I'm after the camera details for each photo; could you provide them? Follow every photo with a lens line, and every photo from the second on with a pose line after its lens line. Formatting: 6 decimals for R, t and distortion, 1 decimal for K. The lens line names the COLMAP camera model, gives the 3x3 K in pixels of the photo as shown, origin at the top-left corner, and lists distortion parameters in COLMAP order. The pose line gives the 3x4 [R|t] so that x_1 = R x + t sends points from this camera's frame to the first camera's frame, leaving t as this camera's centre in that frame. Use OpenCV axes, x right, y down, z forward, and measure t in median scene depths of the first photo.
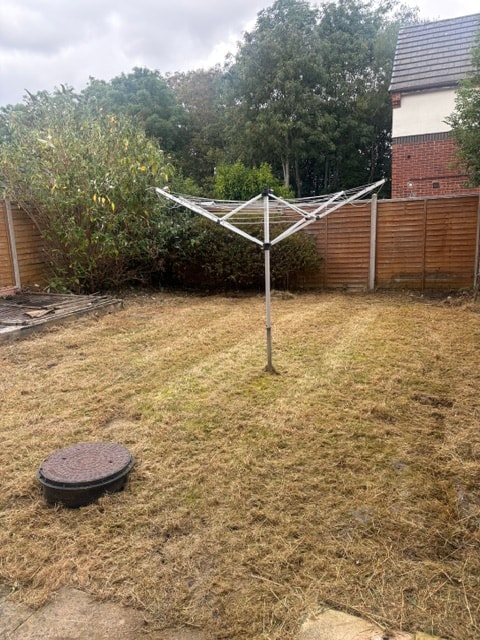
lens RADIAL K [[486.0, 0, 240.0], [0, 486.0, 320.0], [0, 0, 1]] dist [0.005776, 0.000221]
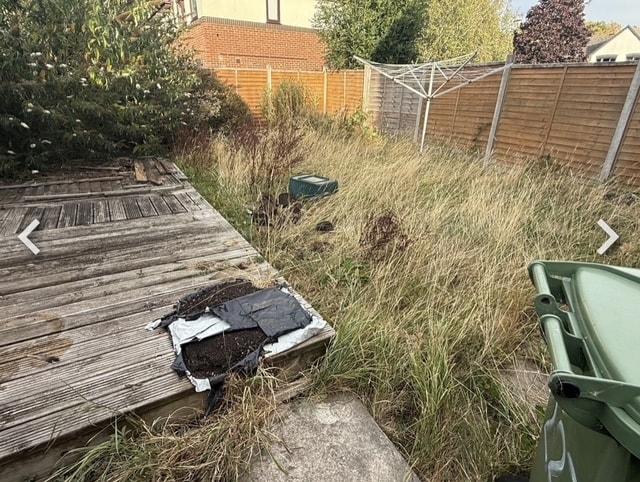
lens RADIAL K [[346.0, 0, 320.0], [0, 346.0, 241.0], [0, 0, 1]] dist [0.000912, -0.000839]
pose [[0.602460, -0.273529, 0.749816, -0.479280], [0.112742, 0.959188, 0.259322, -0.015788], [-0.790146, -0.071695, 0.608710, 0.236924]]
